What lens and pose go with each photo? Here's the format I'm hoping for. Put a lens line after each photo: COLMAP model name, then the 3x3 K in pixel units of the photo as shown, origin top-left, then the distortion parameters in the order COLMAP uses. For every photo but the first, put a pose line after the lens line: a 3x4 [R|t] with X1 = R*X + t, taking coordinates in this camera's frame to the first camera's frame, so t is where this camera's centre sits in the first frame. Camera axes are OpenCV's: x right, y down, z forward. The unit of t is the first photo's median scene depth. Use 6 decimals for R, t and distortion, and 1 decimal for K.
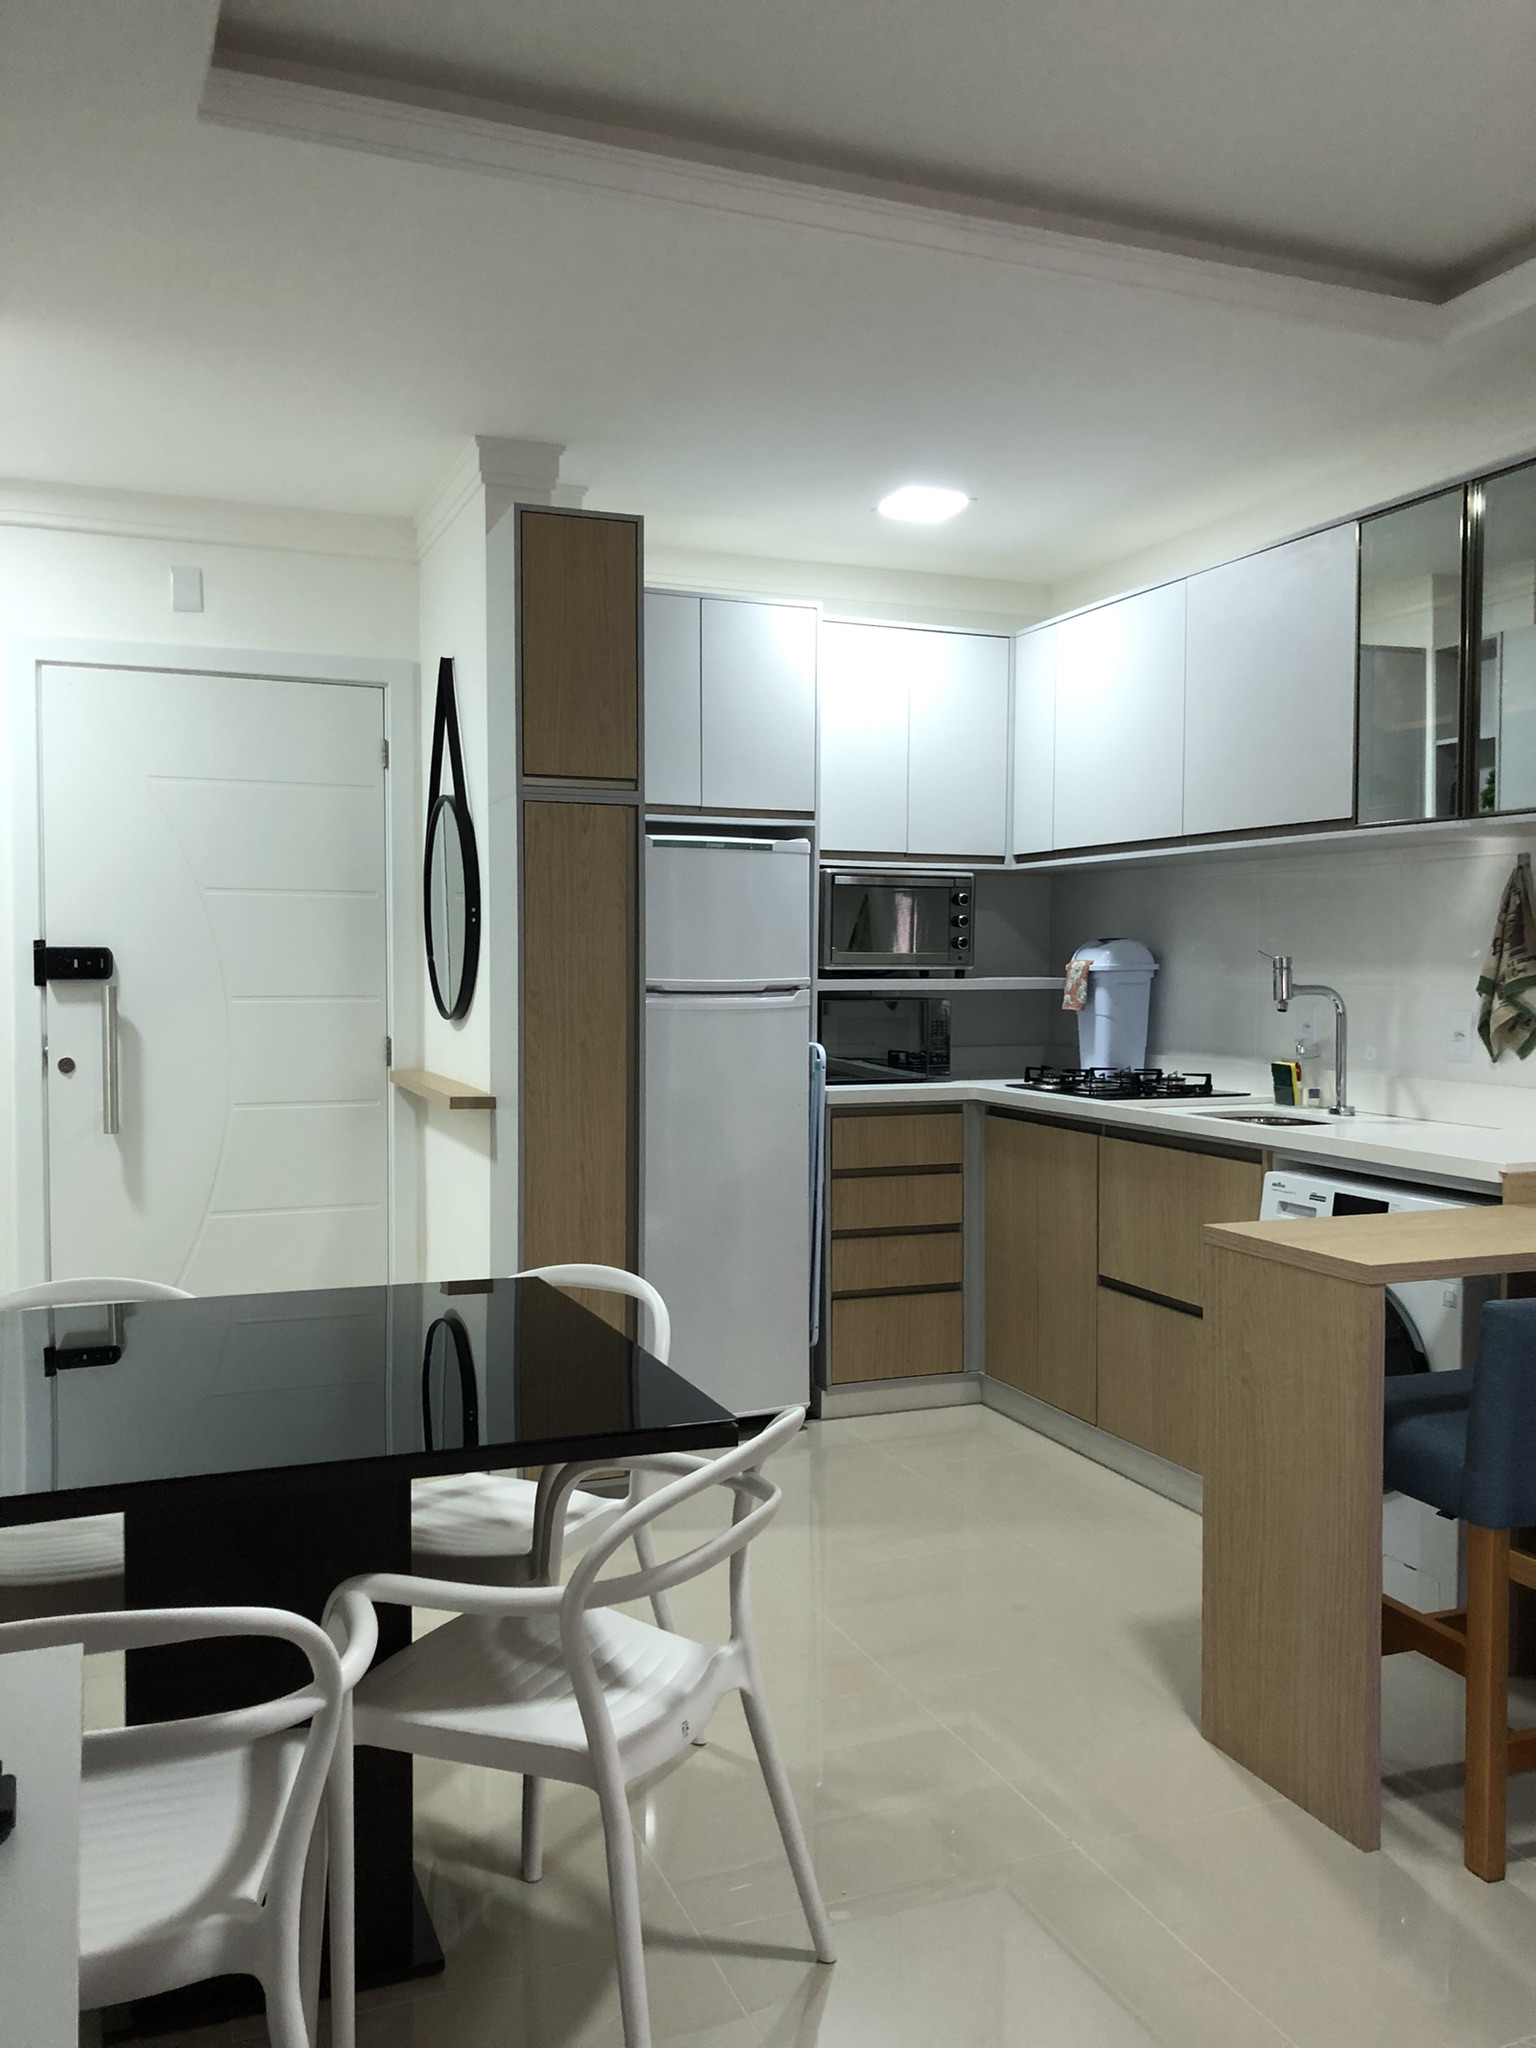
lens RADIAL K [[1711.9, 0, 764.0], [0, 1711.9, 1034.2], [0, 0, 1]] dist [0.101452, -0.446124]
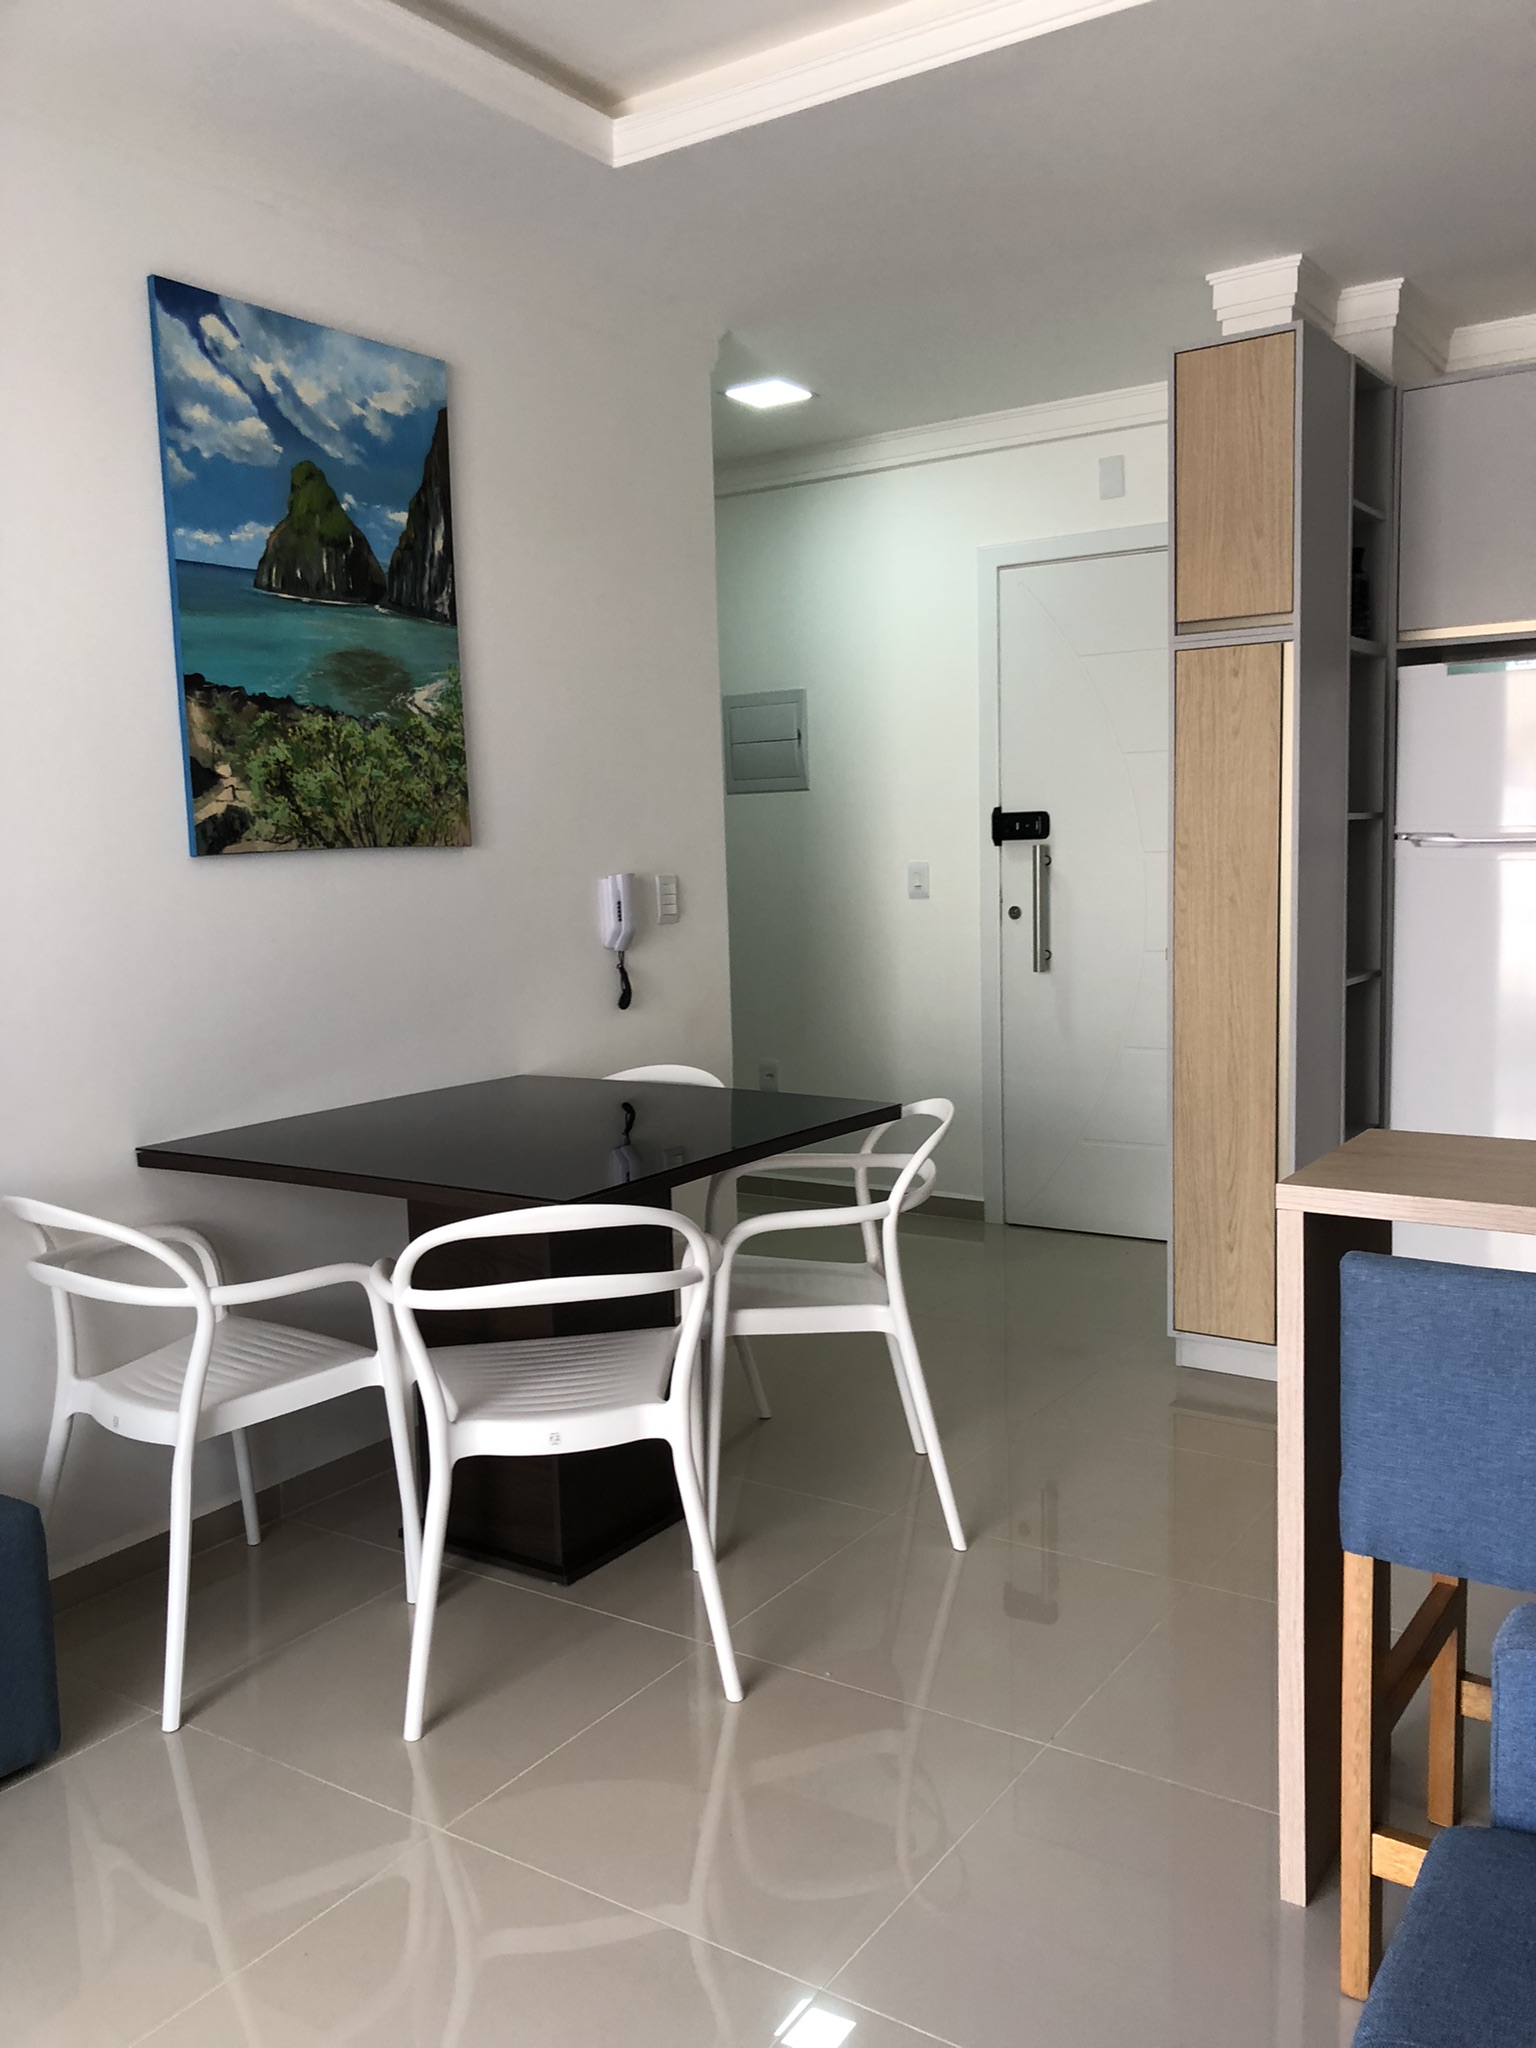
lens RADIAL K [[1680.0, 0, 768.0], [0, 1680.0, 1024.0], [0, 0, 1]] dist [0.000067, 0.005811]
pose [[0.567820, 0.075084, -0.819721, 0.451874], [-0.008756, 0.996326, 0.085195, -0.001432], [0.823106, -0.041199, 0.566391, 0.204906]]
